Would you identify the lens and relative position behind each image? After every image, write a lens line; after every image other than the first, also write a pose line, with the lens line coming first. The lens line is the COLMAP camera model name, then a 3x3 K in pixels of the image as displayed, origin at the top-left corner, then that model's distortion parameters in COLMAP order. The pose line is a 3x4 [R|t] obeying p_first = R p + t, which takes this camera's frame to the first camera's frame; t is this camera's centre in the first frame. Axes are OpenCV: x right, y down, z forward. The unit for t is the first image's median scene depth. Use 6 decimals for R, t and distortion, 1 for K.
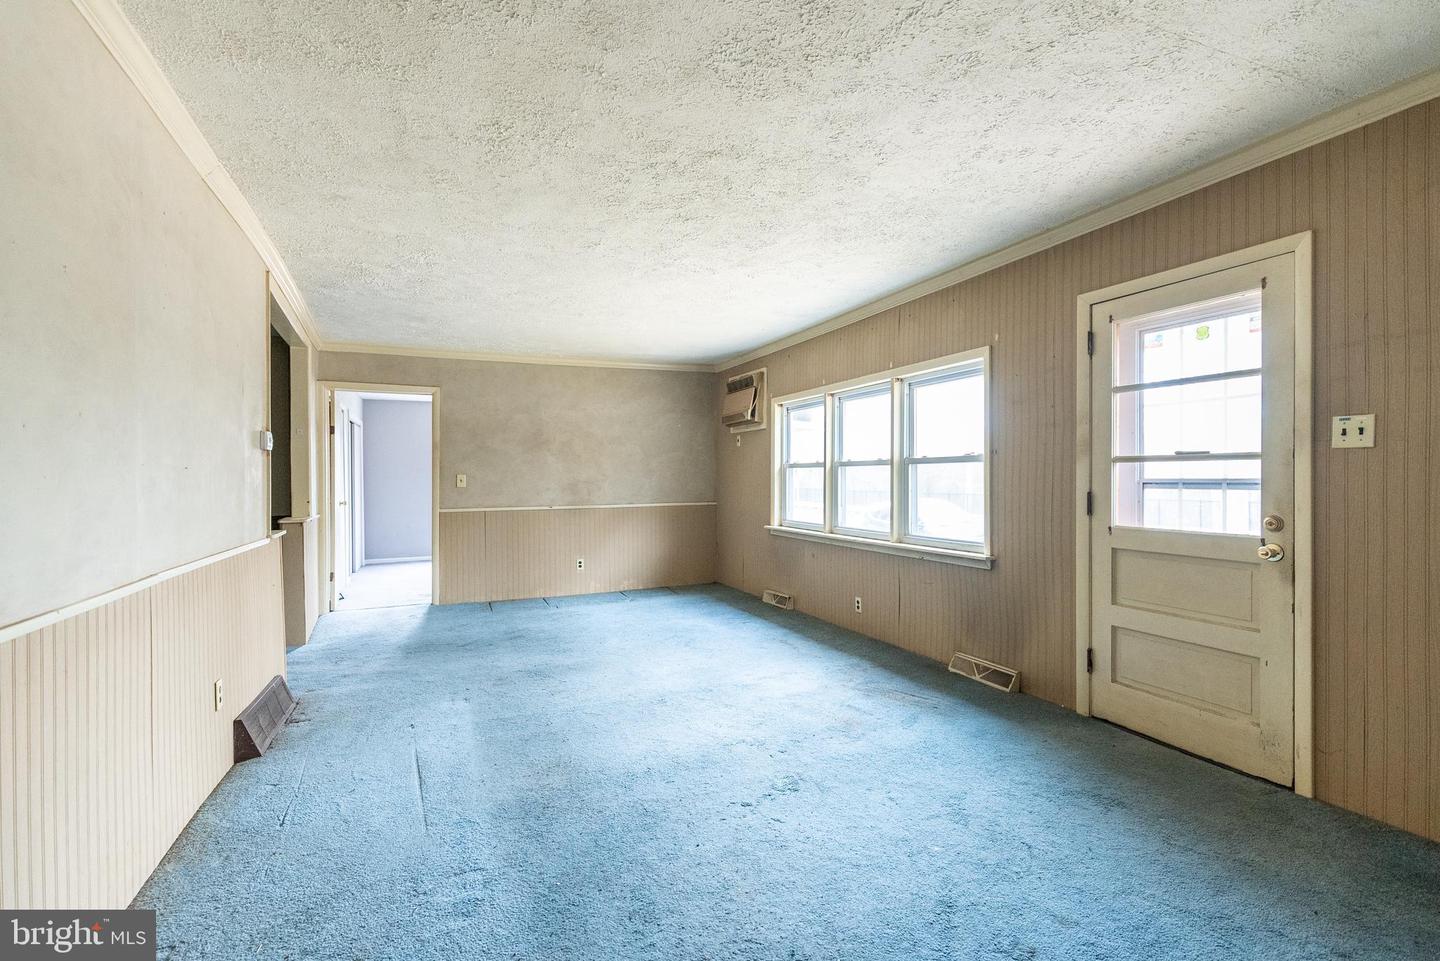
lens RADIAL K [[641.5, 0, 724.7], [0, 641.5, 480.0], [0, 0, 1]] dist [0.002431, 0.000265]
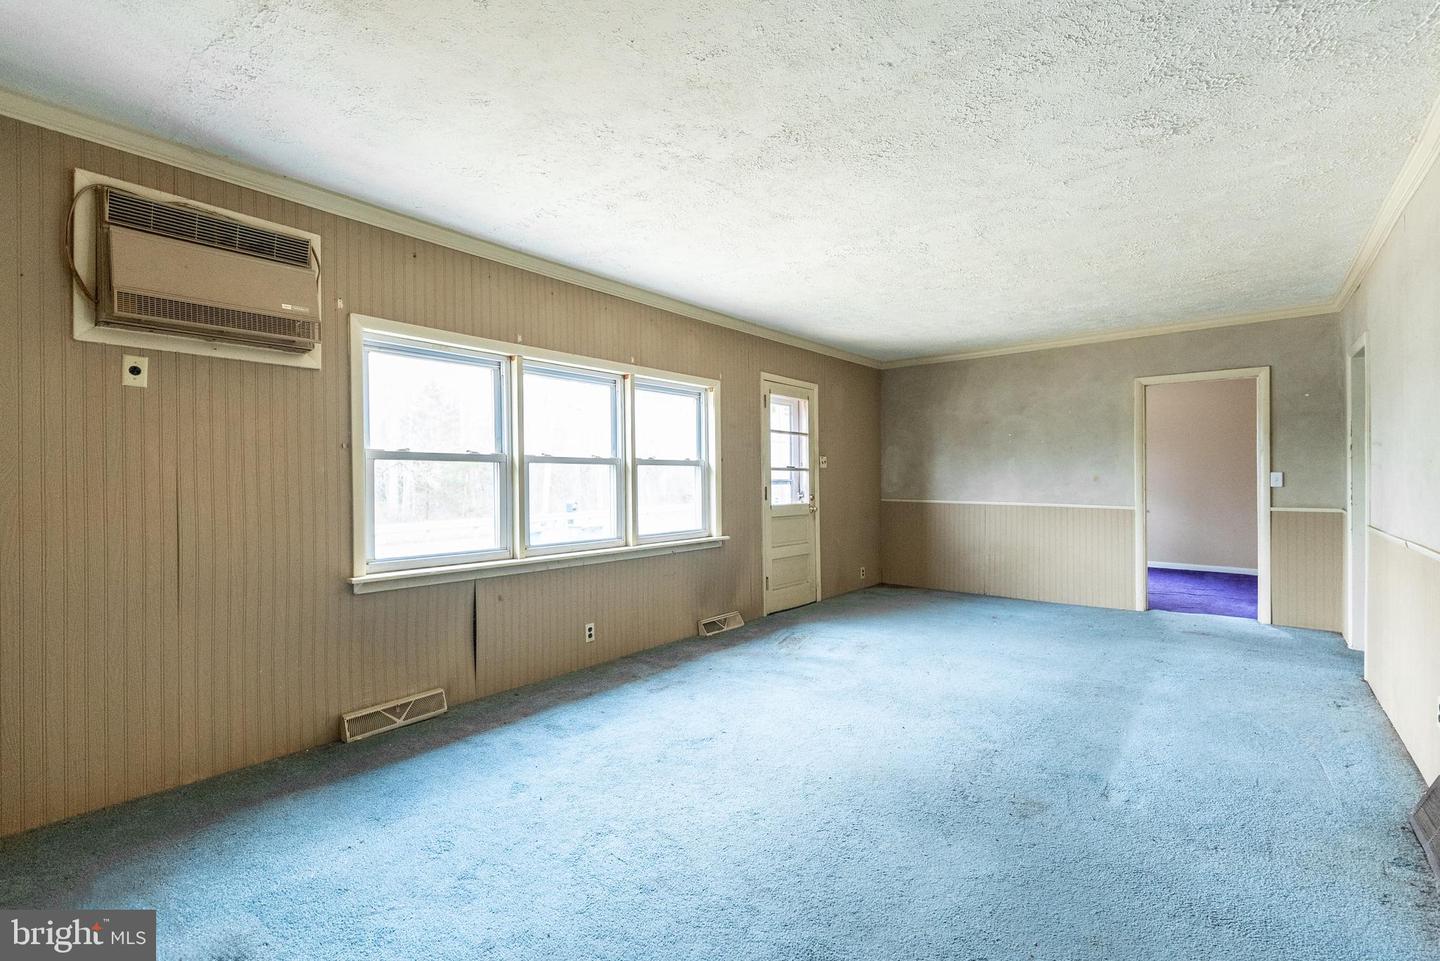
lens RADIAL K [[641.5, 0, 724.7], [0, 641.5, 480.0], [0, 0, 1]] dist [0.002431, 0.000265]
pose [[-0.445980, 0.008136, 0.895006, -0.965562], [0.010015, 0.999941, -0.004100, 0.006469], [-0.894987, 0.007135, -0.446036, 1.927304]]
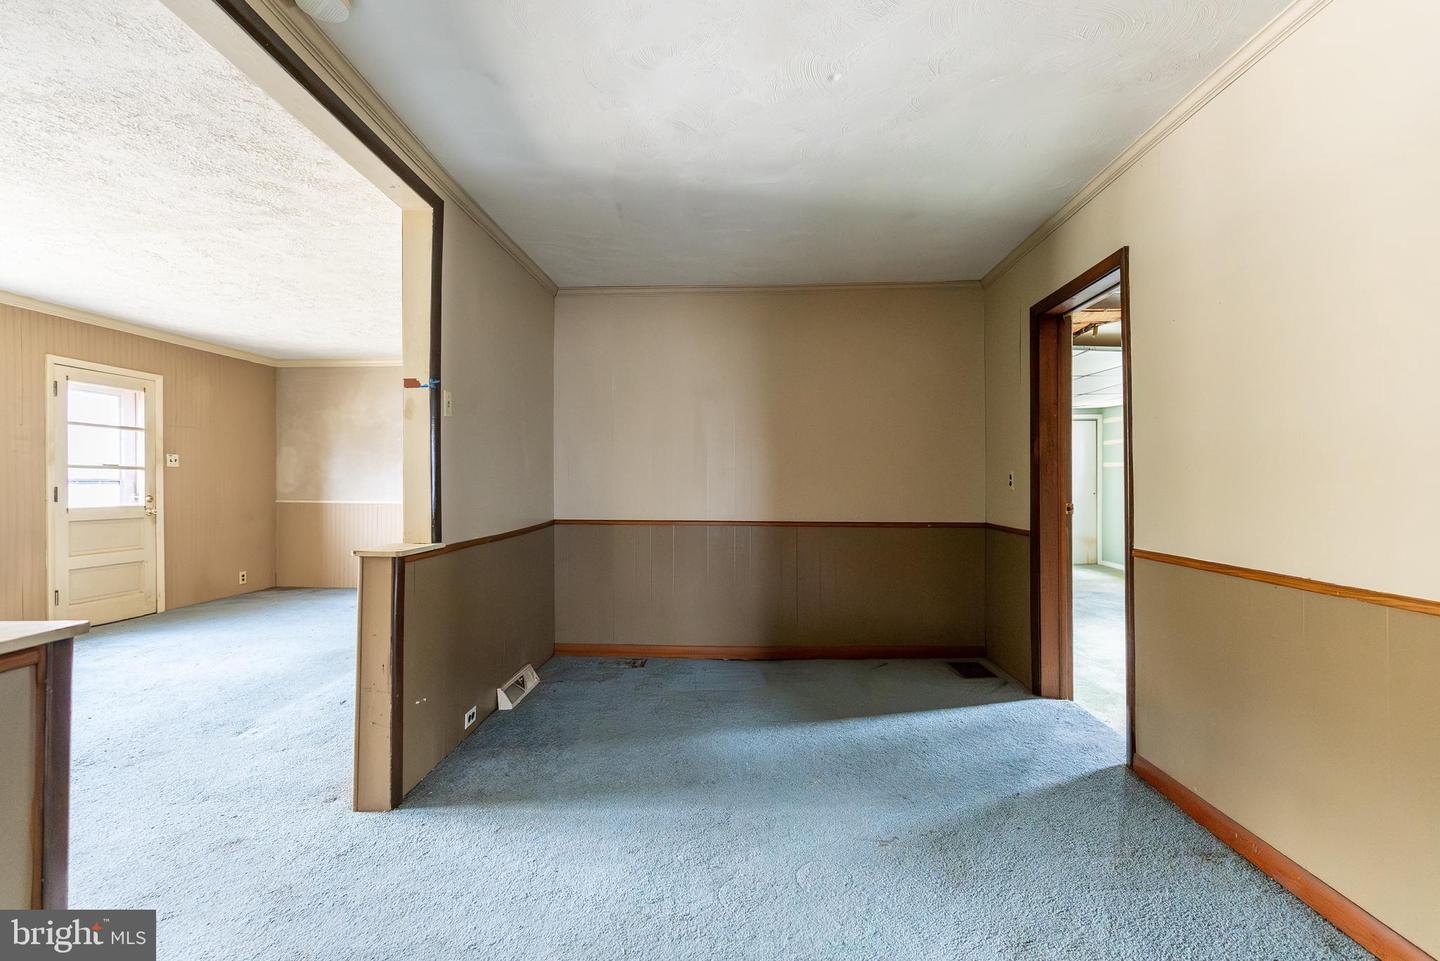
lens RADIAL K [[641.5, 0, 724.7], [0, 641.5, 480.0], [0, 0, 1]] dist [0.002431, 0.000265]
pose [[-0.894209, 0.008528, 0.447569, -1.572518], [0.006974, 0.999963, -0.005121, 0.022278], [-0.447596, -0.001458, -0.894235, 1.698247]]
